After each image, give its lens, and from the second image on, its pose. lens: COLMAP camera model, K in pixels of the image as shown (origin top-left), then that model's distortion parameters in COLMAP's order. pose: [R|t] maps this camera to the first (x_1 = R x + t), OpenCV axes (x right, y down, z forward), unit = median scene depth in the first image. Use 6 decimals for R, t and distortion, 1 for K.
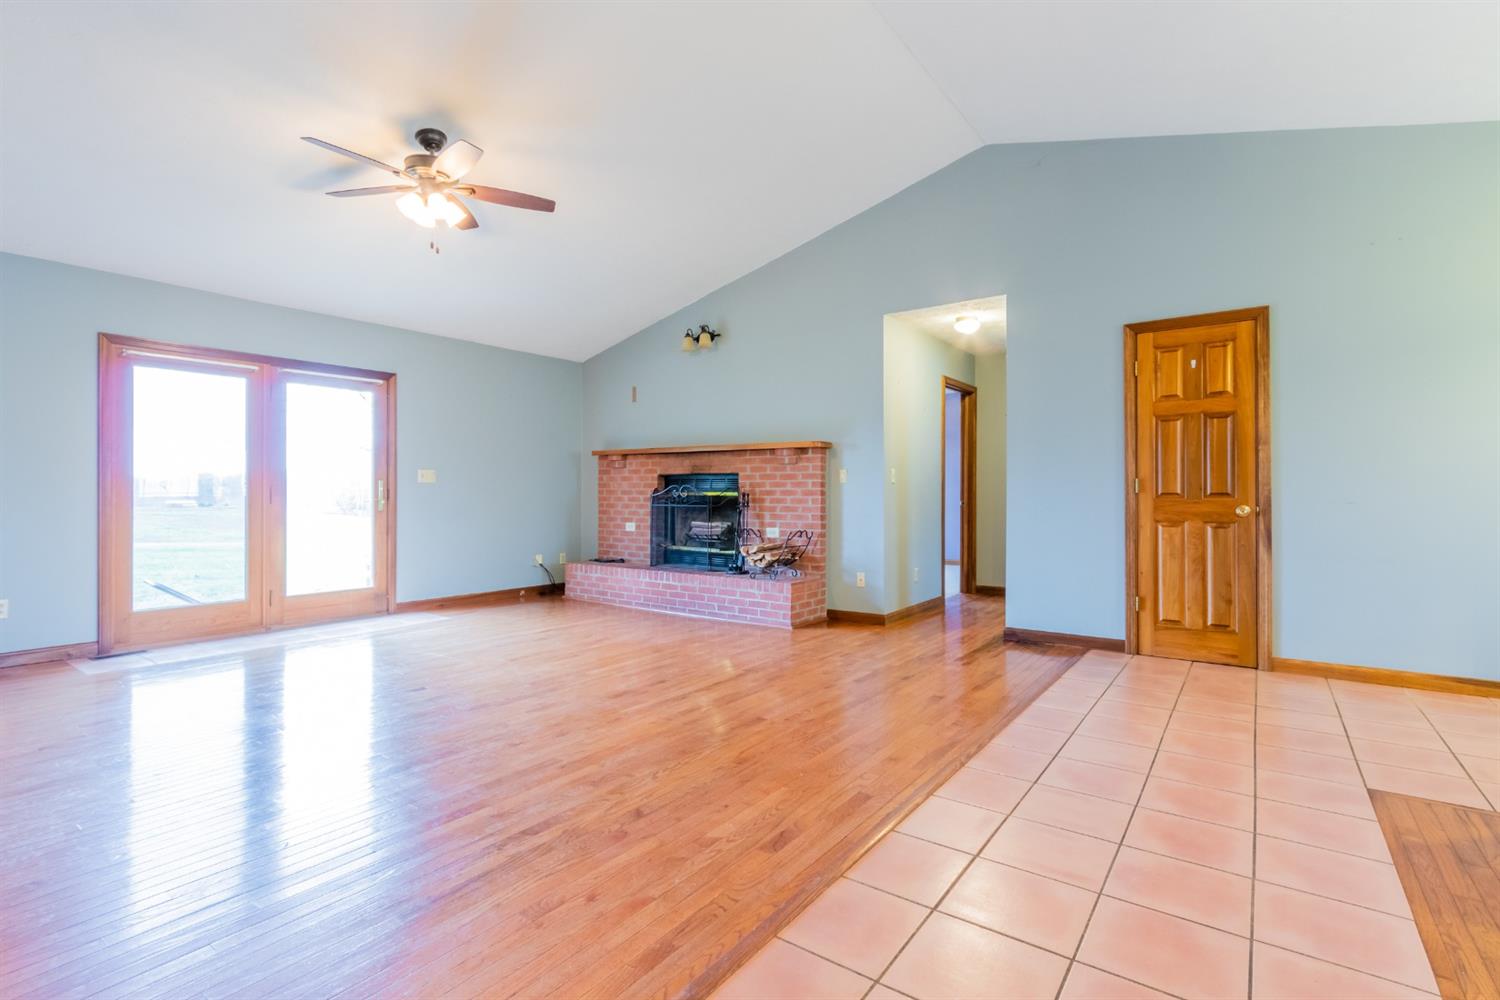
lens RADIAL K [[704.5, 0, 750.0], [0, 704.5, 500.0], [0, 0, 1]] dist [-0.000675, 0.000051]
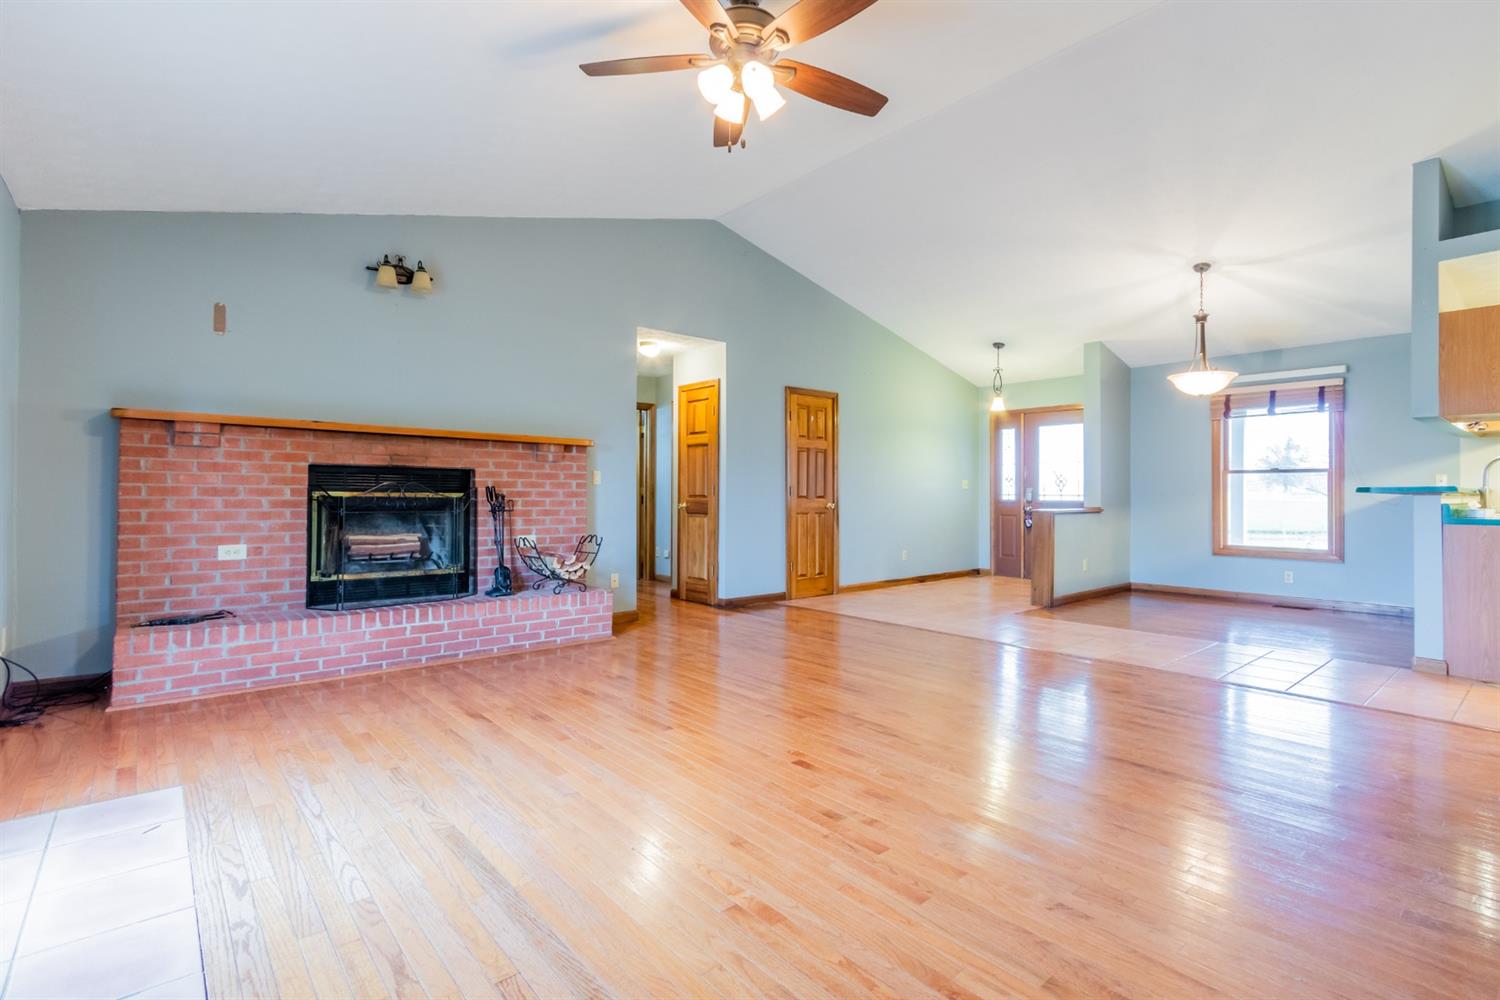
lens RADIAL K [[704.5, 0, 750.0], [0, 704.5, 500.0], [0, 0, 1]] dist [-0.000675, 0.000051]
pose [[0.227735, -0.005434, 0.973708, -0.750475], [0.003396, 0.999983, 0.004786, -0.006517], [-0.973717, 0.002217, 0.227749, 0.556144]]
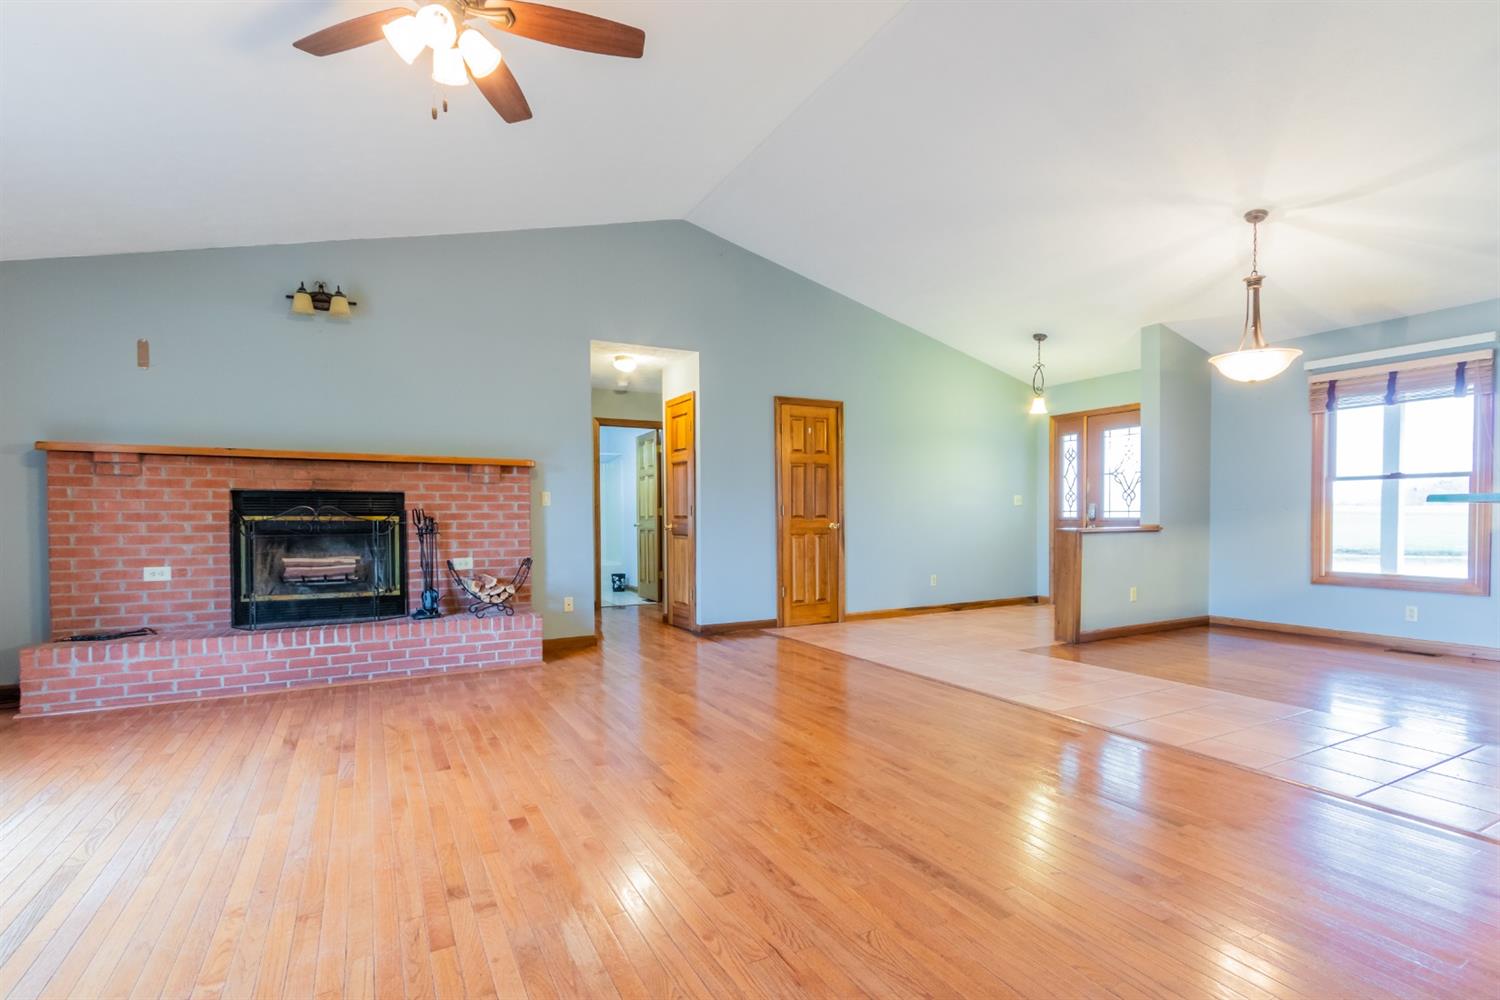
lens RADIAL K [[703.8, 0, 746.9], [0, 703.8, 543.4], [0, 0, 1]] dist [0.001185, -0.000594]
pose [[0.432345, -0.037001, 0.900949, -0.592905], [0.013687, 0.999312, 0.034473, -0.002578], [-0.901604, -0.002573, 0.432554, 0.335826]]
